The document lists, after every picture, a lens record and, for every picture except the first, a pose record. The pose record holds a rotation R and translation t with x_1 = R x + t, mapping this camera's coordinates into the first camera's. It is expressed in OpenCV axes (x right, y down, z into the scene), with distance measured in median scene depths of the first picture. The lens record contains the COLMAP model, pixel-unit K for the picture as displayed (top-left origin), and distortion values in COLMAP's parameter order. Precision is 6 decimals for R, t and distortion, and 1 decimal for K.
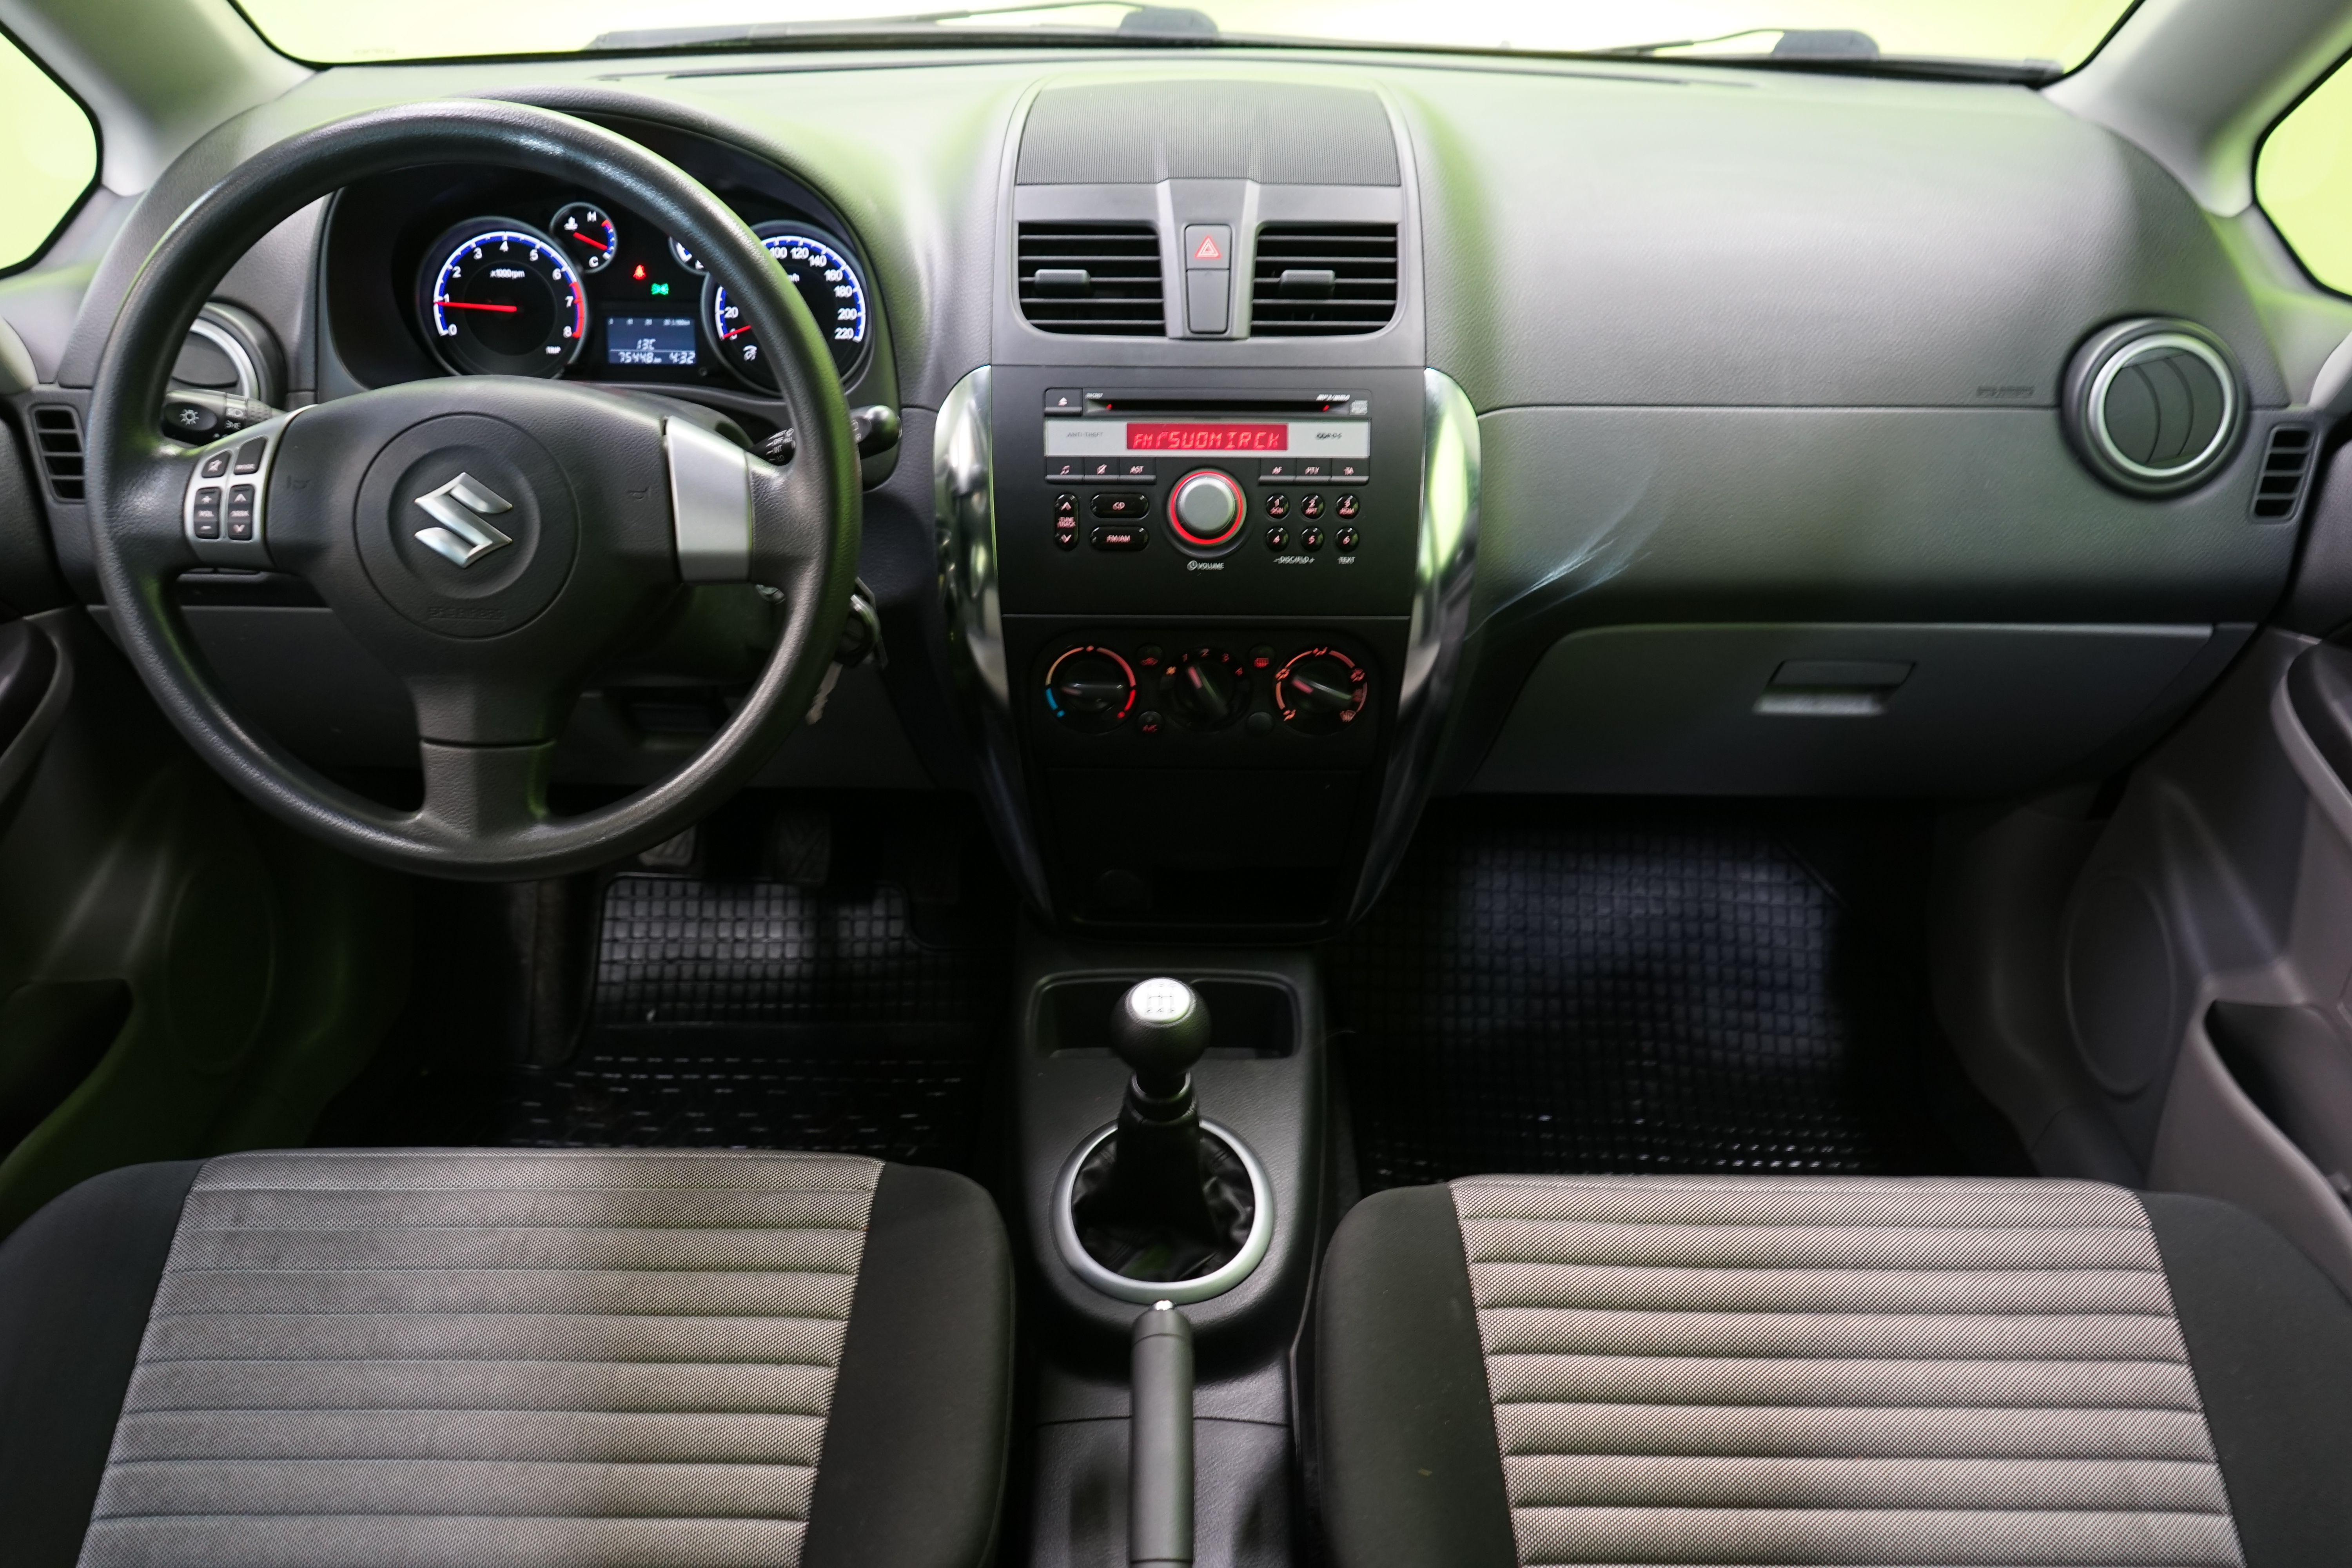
lens RADIAL K [[1906.5, 0, 1178.8], [0, 1906.5, 780.1], [0, 0, 1]] dist [-0.010048, 0.025104]
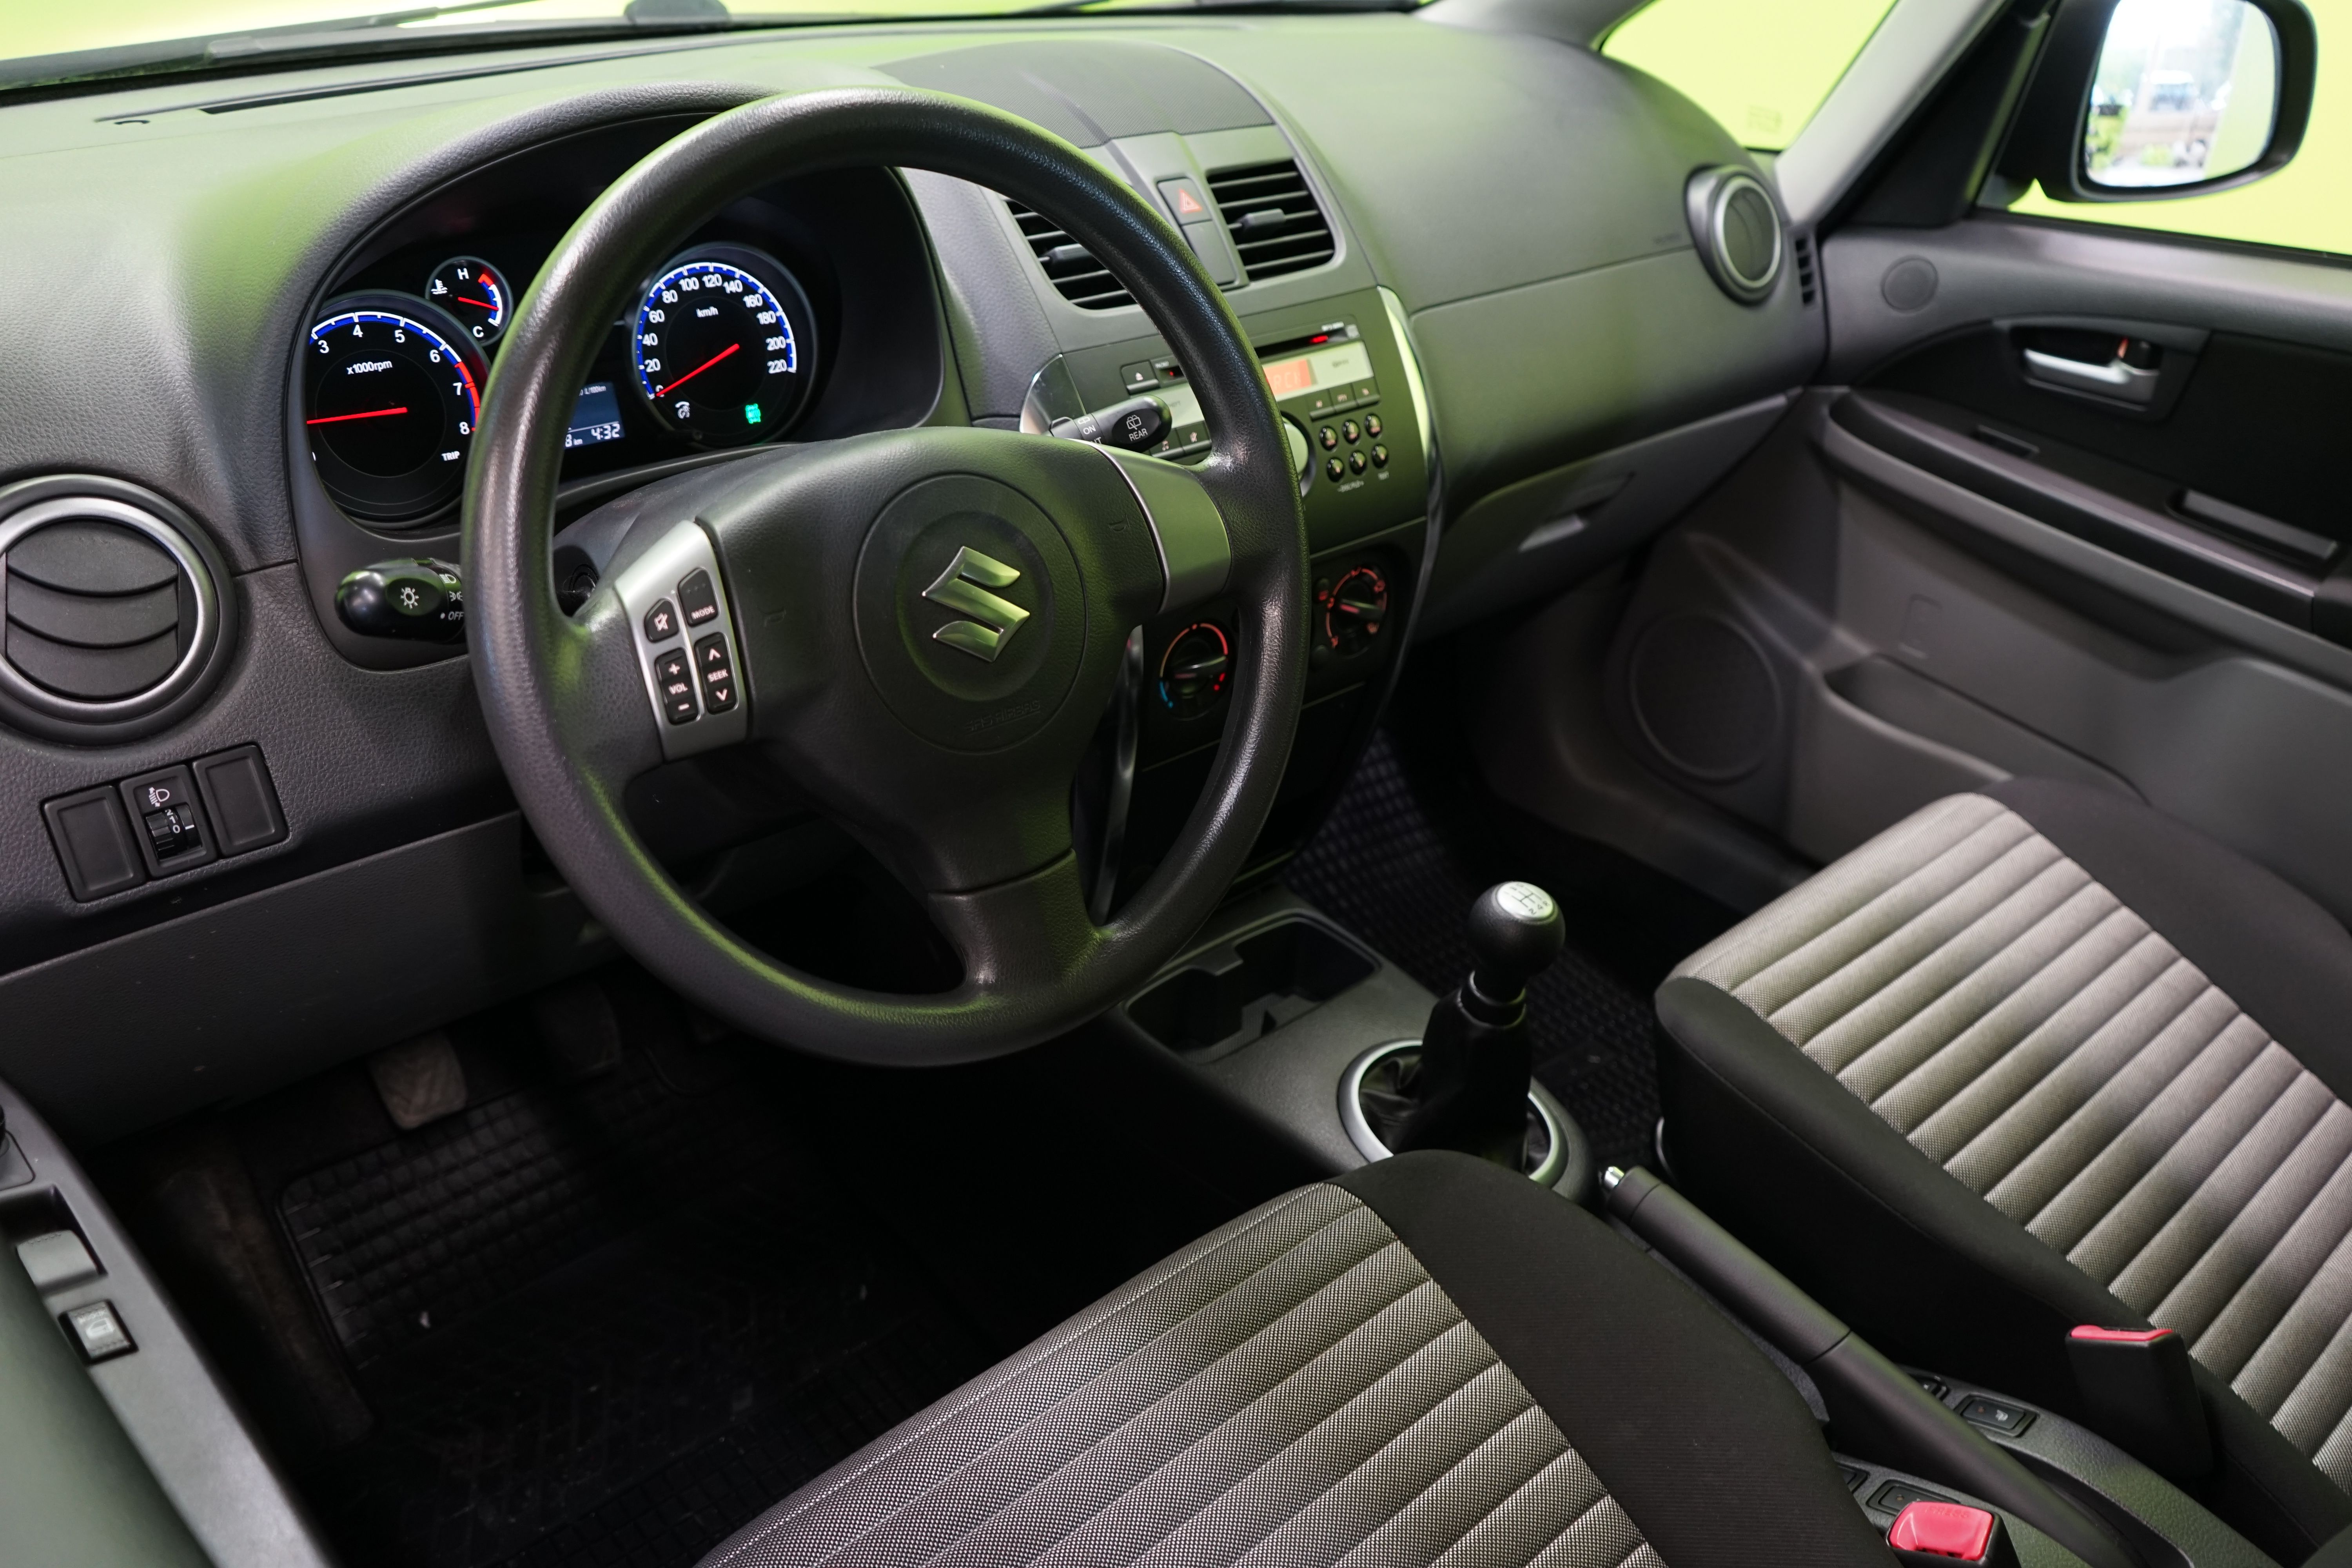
lens RADIAL K [[1906.5, 0, 1181.5], [0, 1906.5, 780.5], [0, 0, 1]] dist [-0.010048, 0.025104]
pose [[0.728586, -0.308715, 0.611439, -0.658909], [0.311484, 0.944361, 0.105645, -0.098804], [-0.610033, 0.113482, 0.784208, 0.257488]]
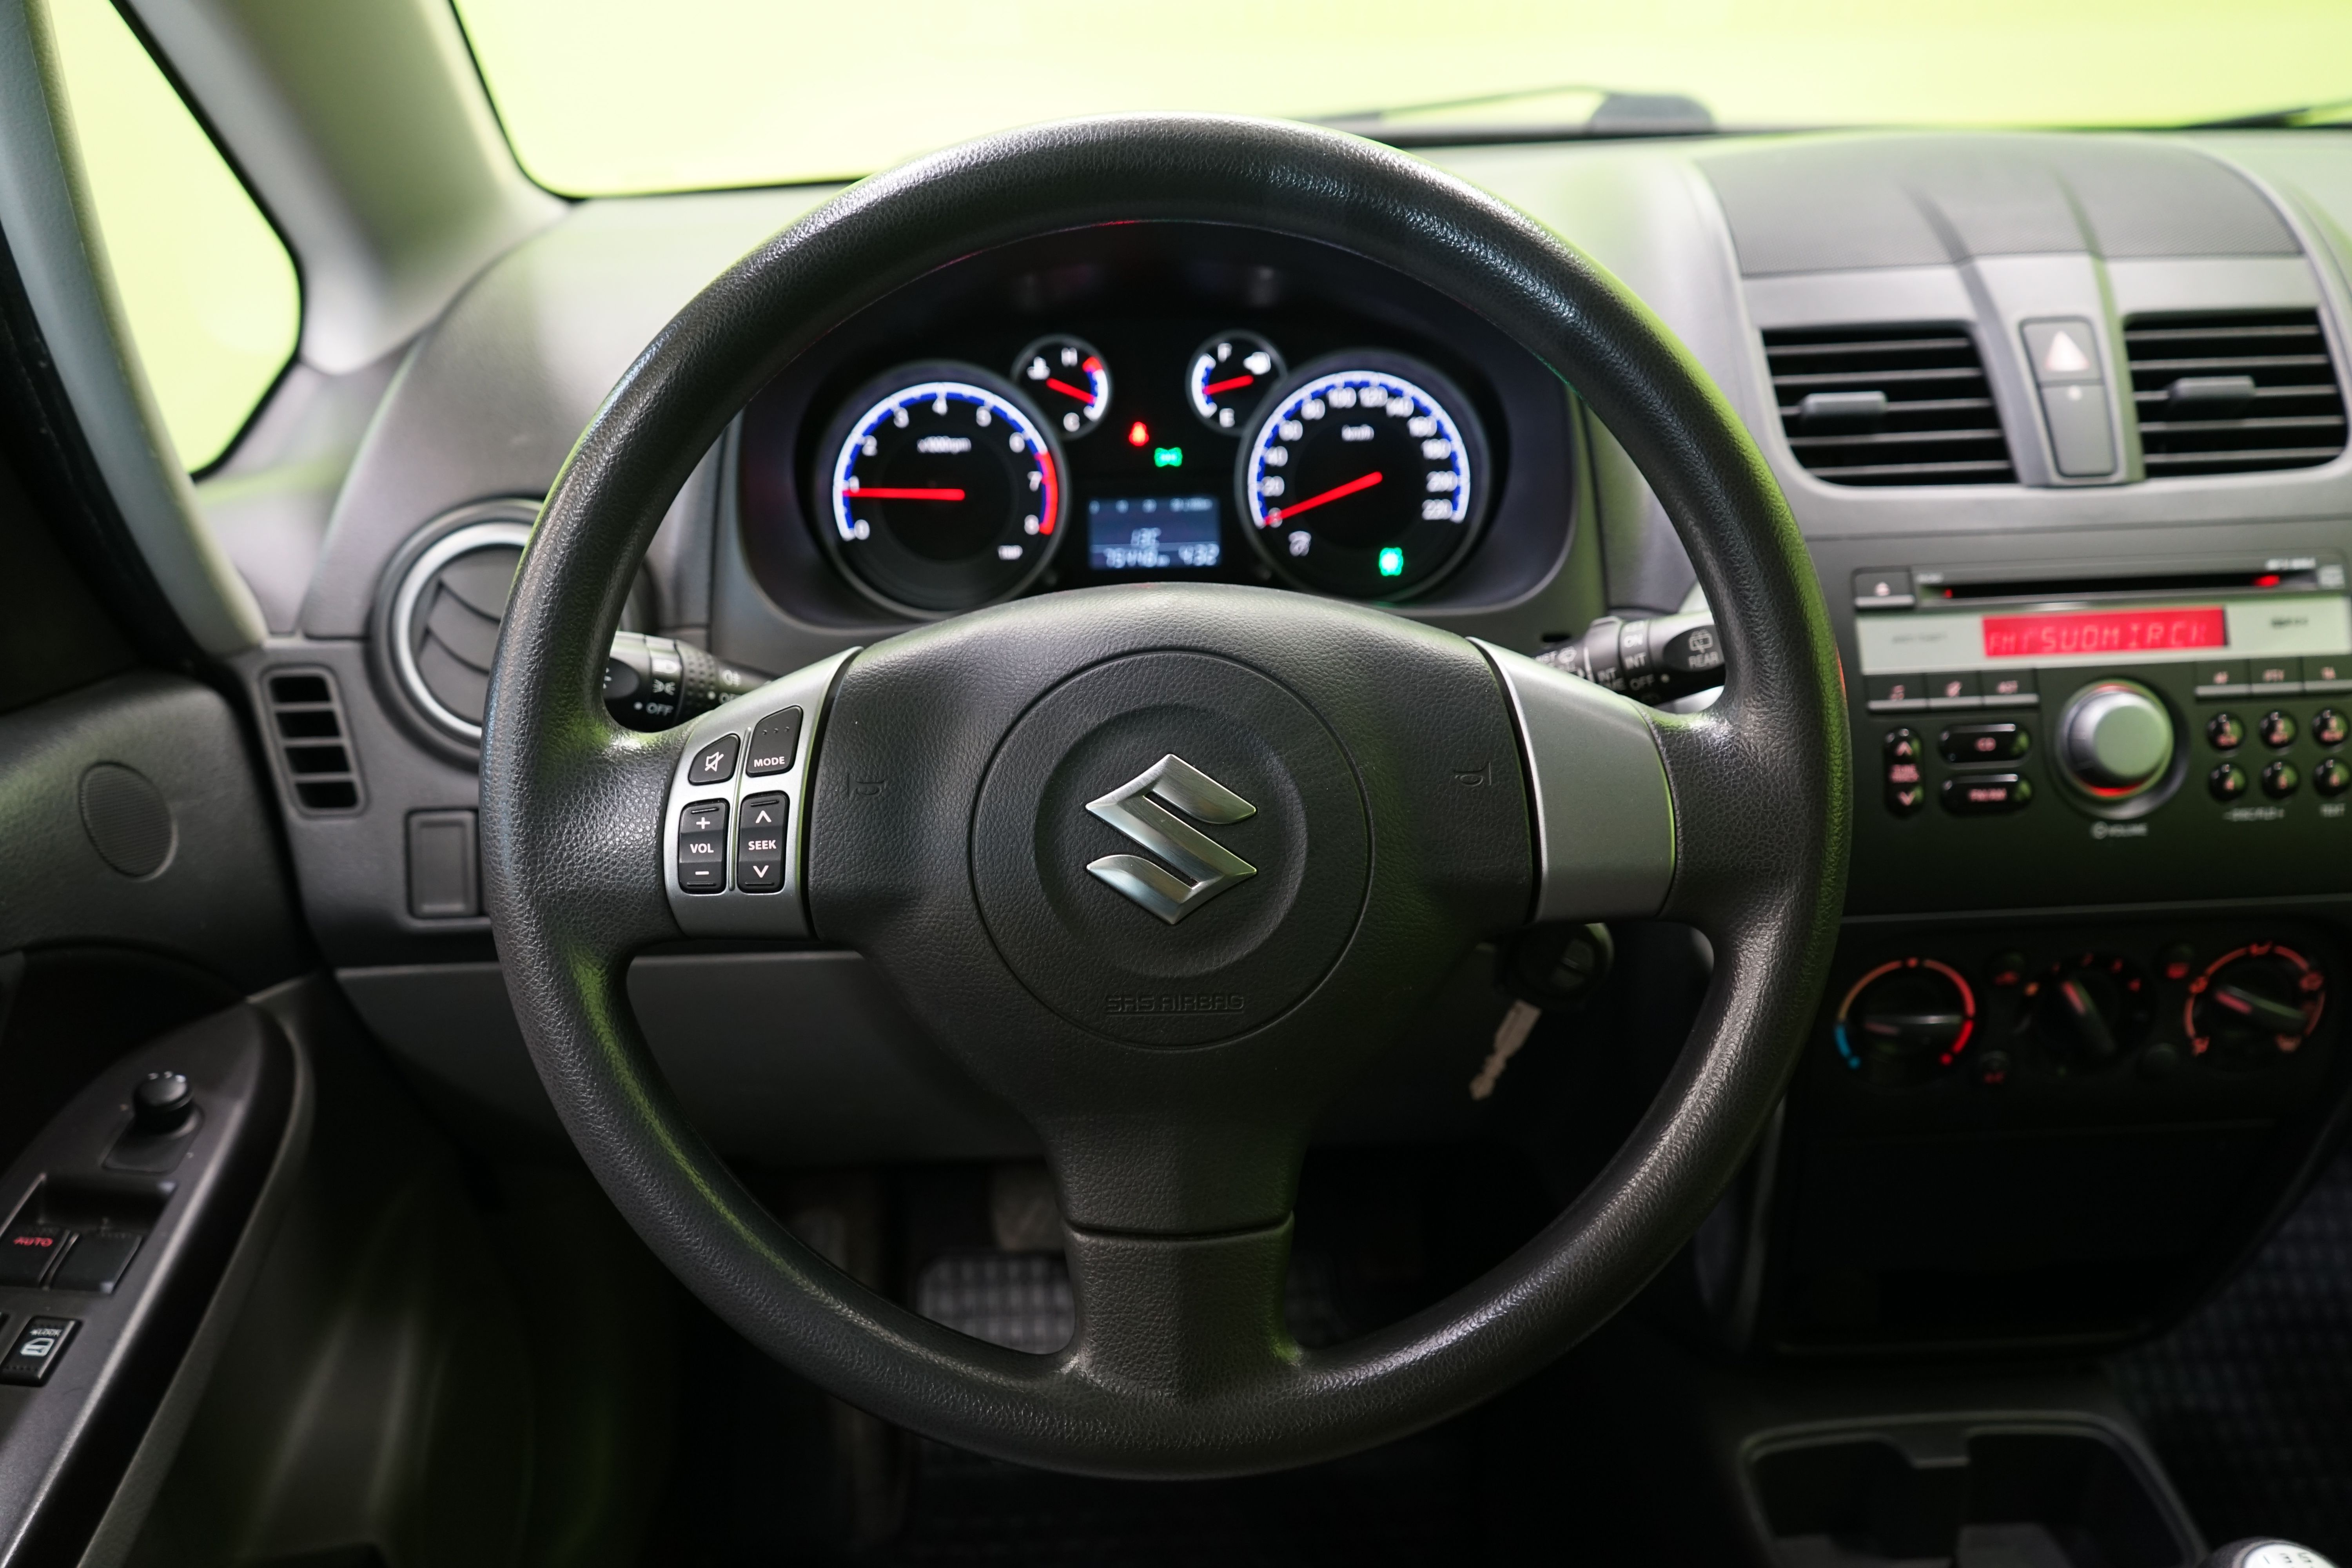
lens RADIAL K [[1906.5, 0, 1183.5], [0, 1906.5, 786.4], [0, 0, 1]] dist [-0.010048, 0.025104]
pose [[0.998452, -0.048770, 0.026753, -0.306962], [0.051245, 0.993535, -0.101305, -0.075173], [-0.021639, 0.102519, 0.994496, 0.351375]]
